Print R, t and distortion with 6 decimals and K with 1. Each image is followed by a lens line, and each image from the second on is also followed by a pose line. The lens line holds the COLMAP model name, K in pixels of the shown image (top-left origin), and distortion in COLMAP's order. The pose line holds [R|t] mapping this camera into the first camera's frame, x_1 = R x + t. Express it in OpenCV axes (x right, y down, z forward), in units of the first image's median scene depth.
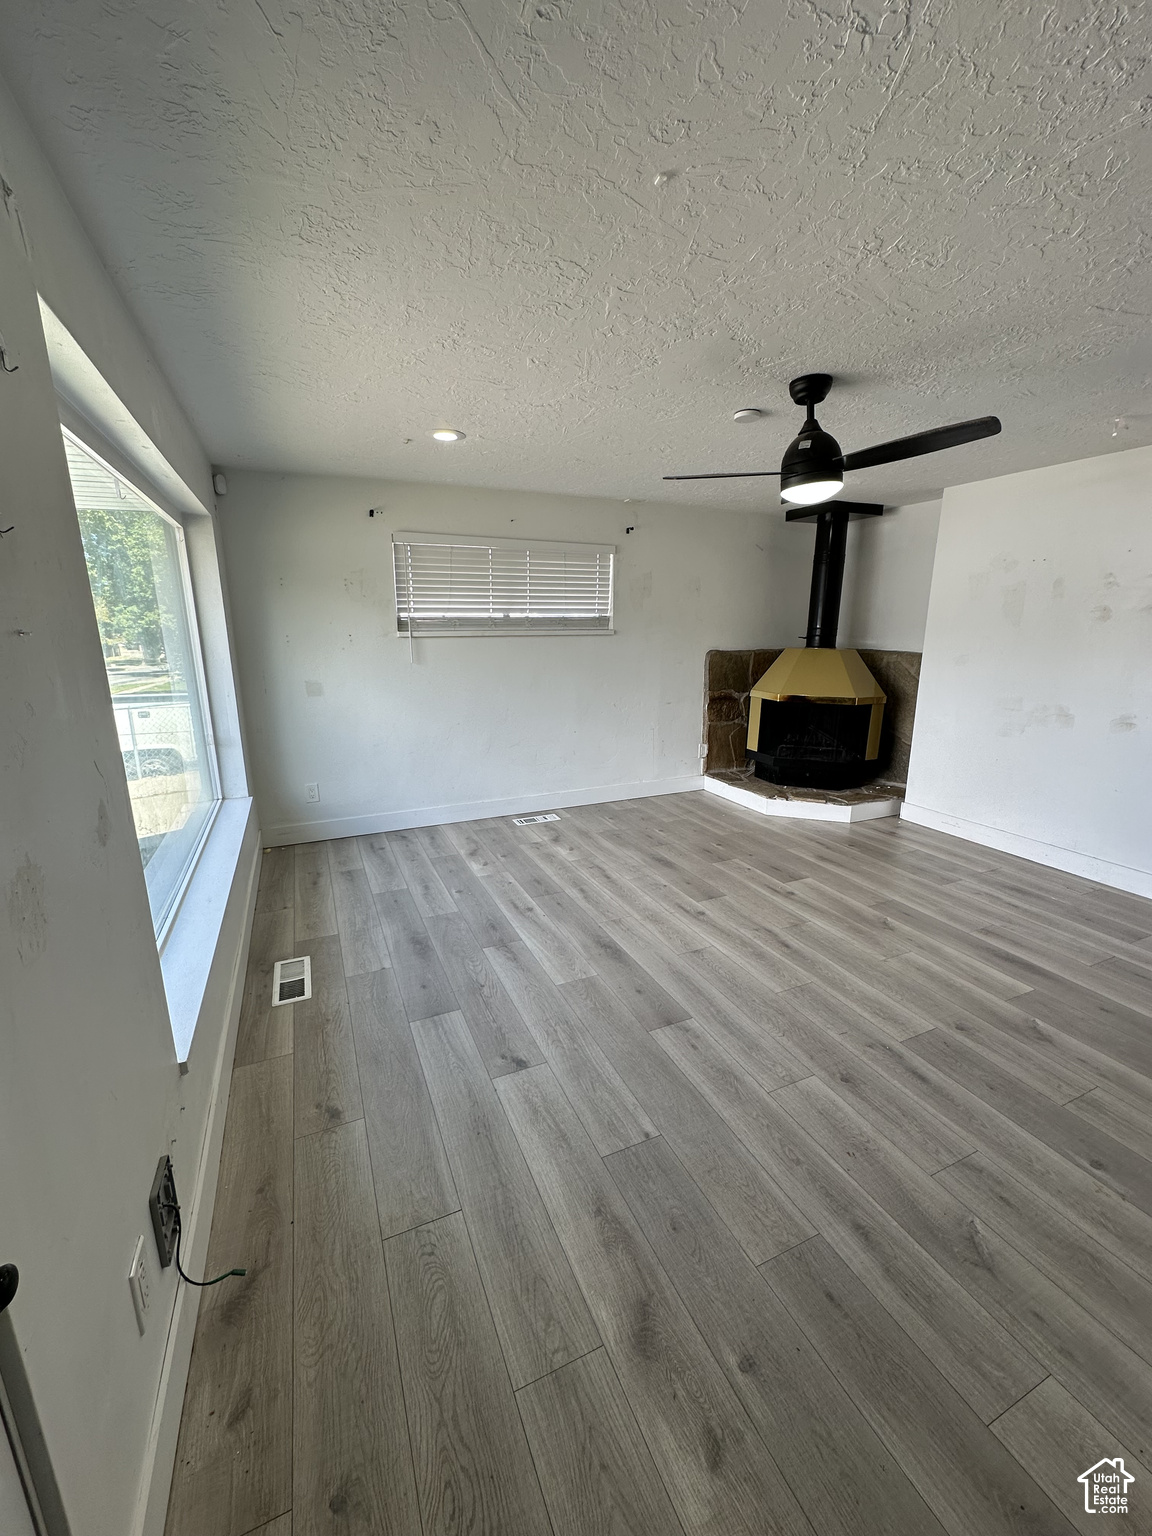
lens RADIAL K [[616.0, 0, 574.9], [0, 616.0, 765.2], [0, 0, 1]] dist [-0.006167, 0.001221]
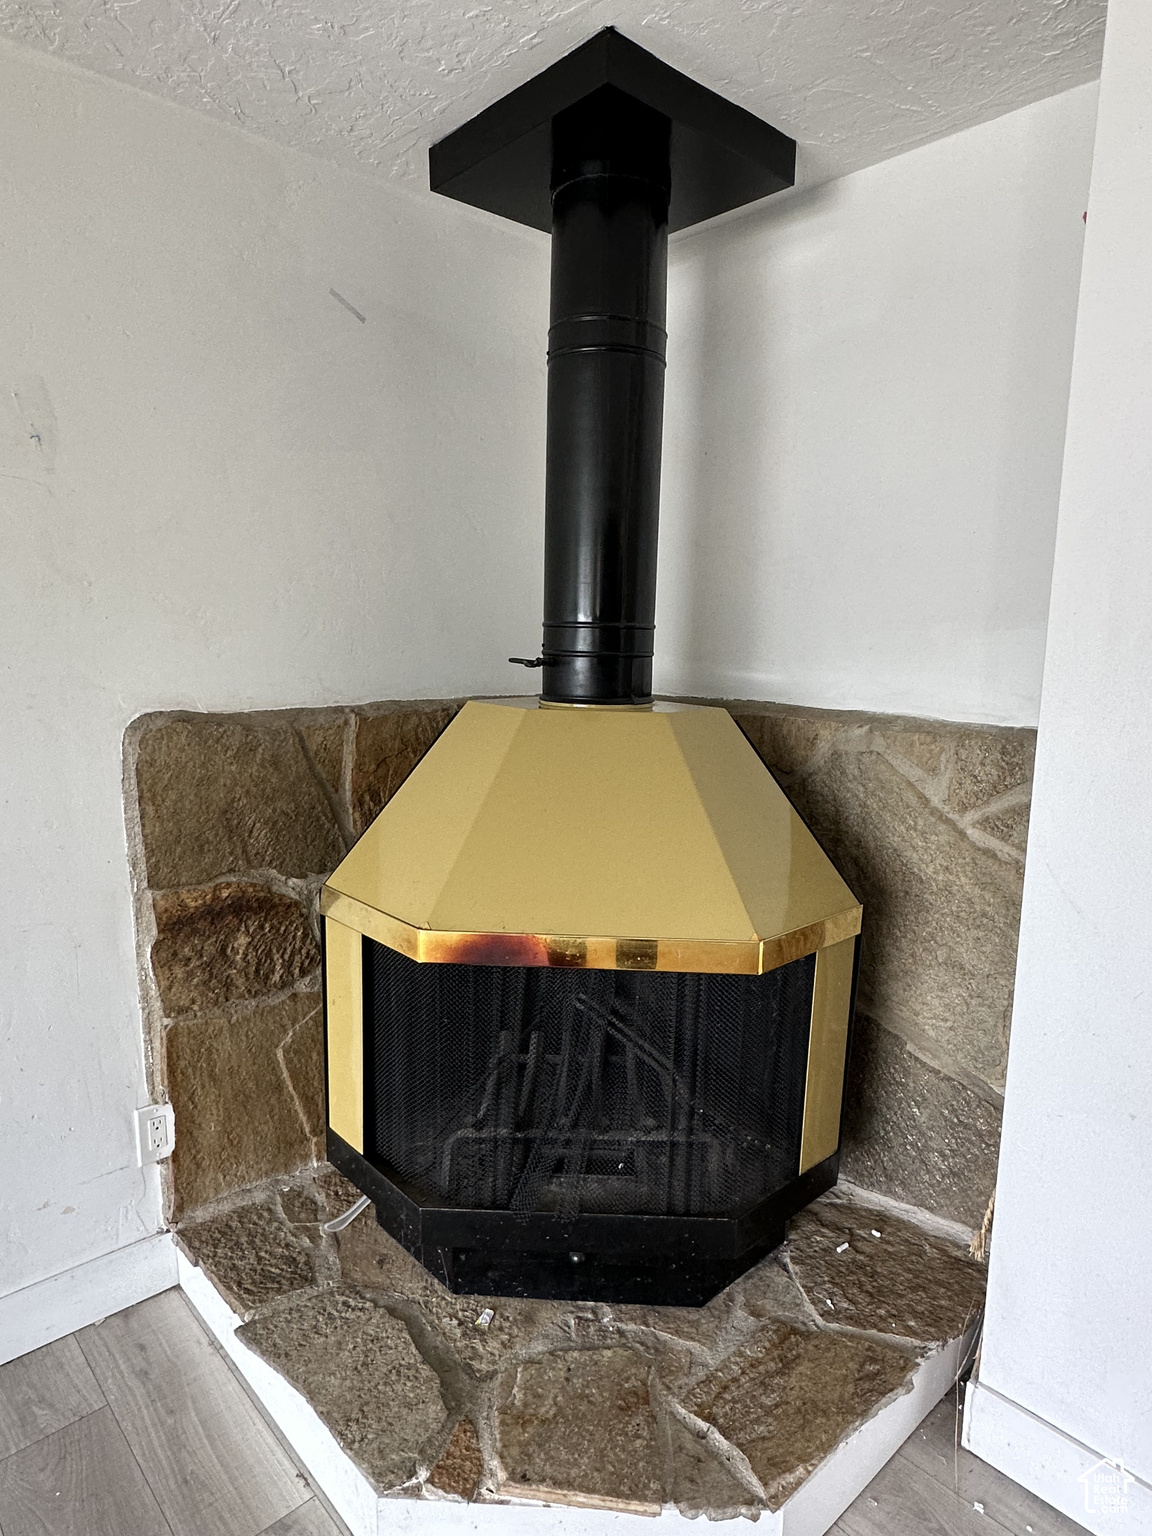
lens RADIAL K [[903.8, 0, 584.3], [0, 903.8, 762.9], [0, 0, 1]] dist [0.002931, 0.000578]
pose [[0.944234, -0.032545, 0.327662, 0.399704], [0.056407, 0.996381, -0.063583, -0.209731], [-0.324407, 0.078520, 0.942653, 0.963282]]
